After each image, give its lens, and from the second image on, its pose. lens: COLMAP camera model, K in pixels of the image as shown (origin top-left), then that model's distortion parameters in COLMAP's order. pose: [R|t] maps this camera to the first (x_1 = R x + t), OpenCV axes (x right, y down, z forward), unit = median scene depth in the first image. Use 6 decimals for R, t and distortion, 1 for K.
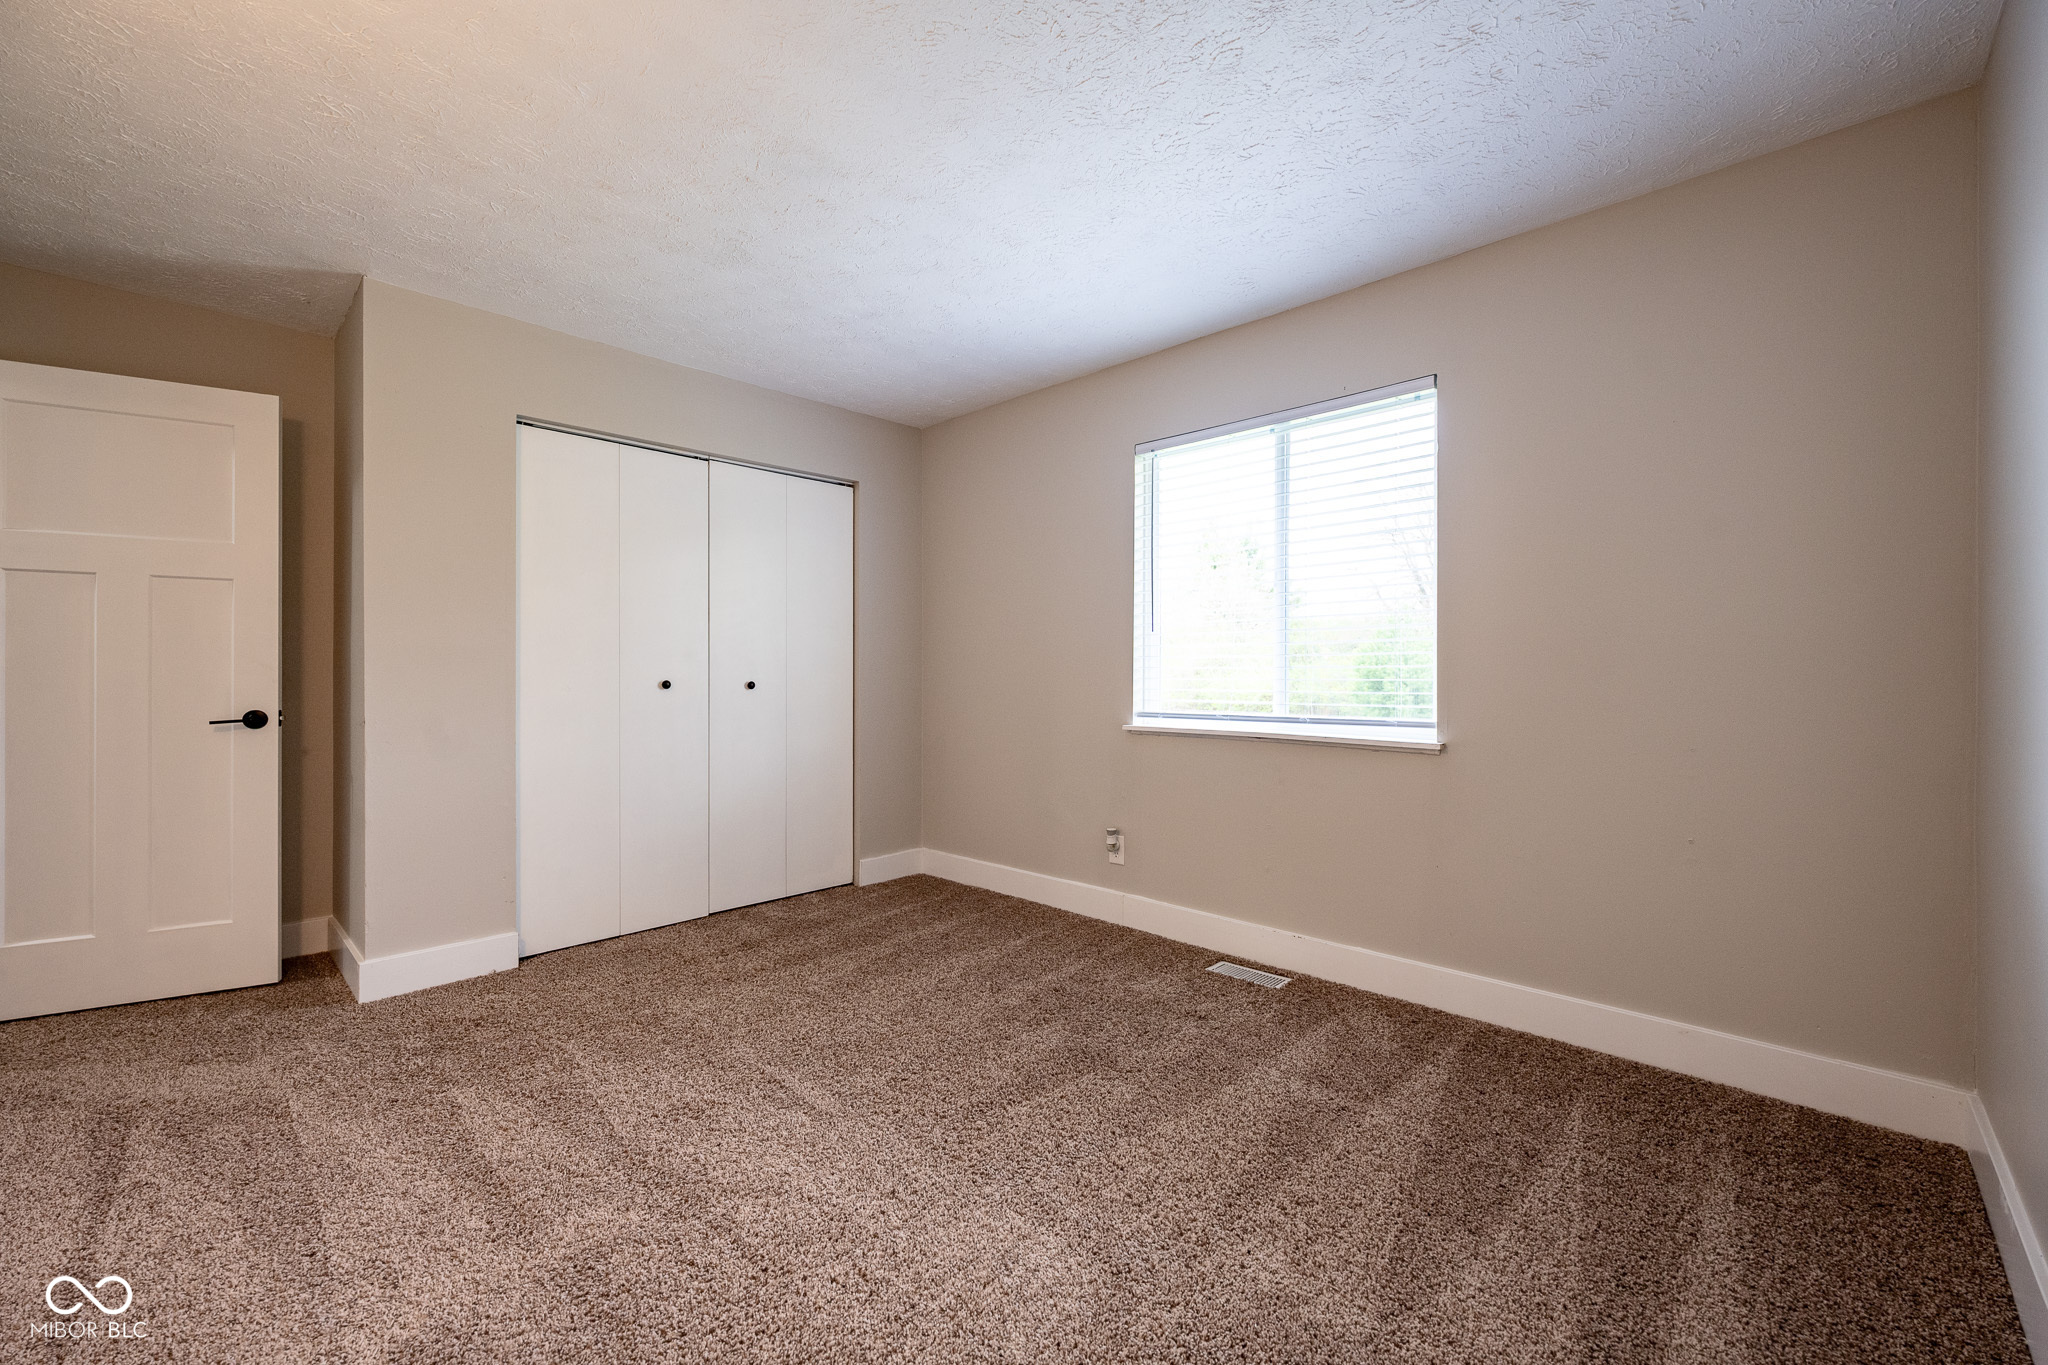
lens RADIAL K [[816.4, 0, 1024.0], [0, 816.4, 682.5], [0, 0, 1]] dist [-0.000680, 0.000028]
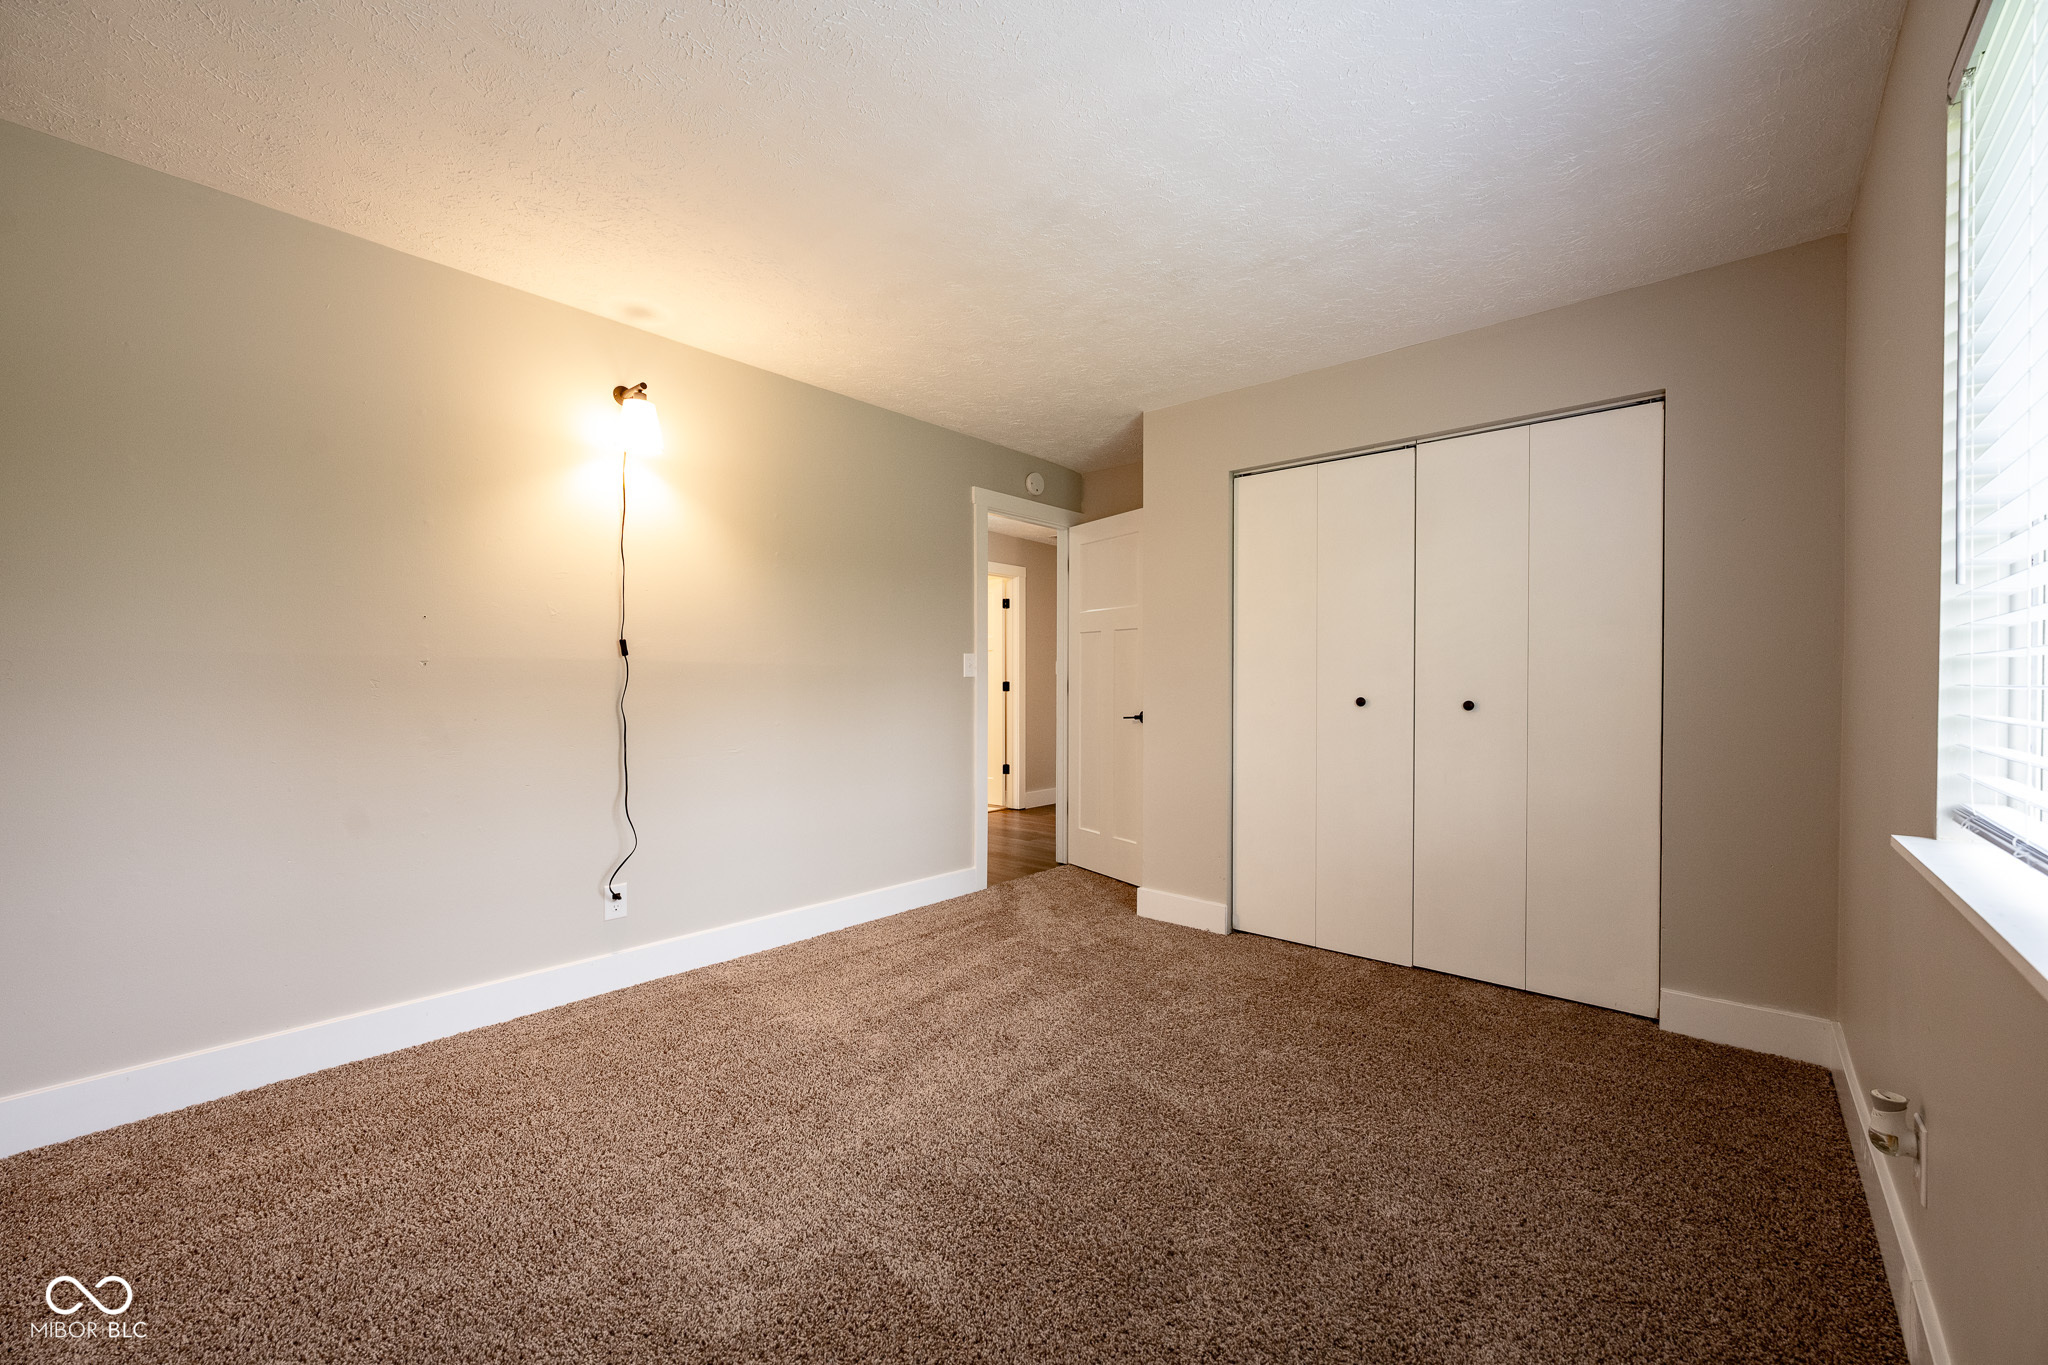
lens RADIAL K [[816.4, 0, 1024.0], [0, 816.4, 682.5], [0, 0, 1]] dist [-0.000680, 0.000028]
pose [[0.036479, -0.001201, -0.999334, 0.555523], [-0.015473, 0.999879, -0.001766, -0.012674], [0.999215, 0.015527, 0.036456, 0.652838]]
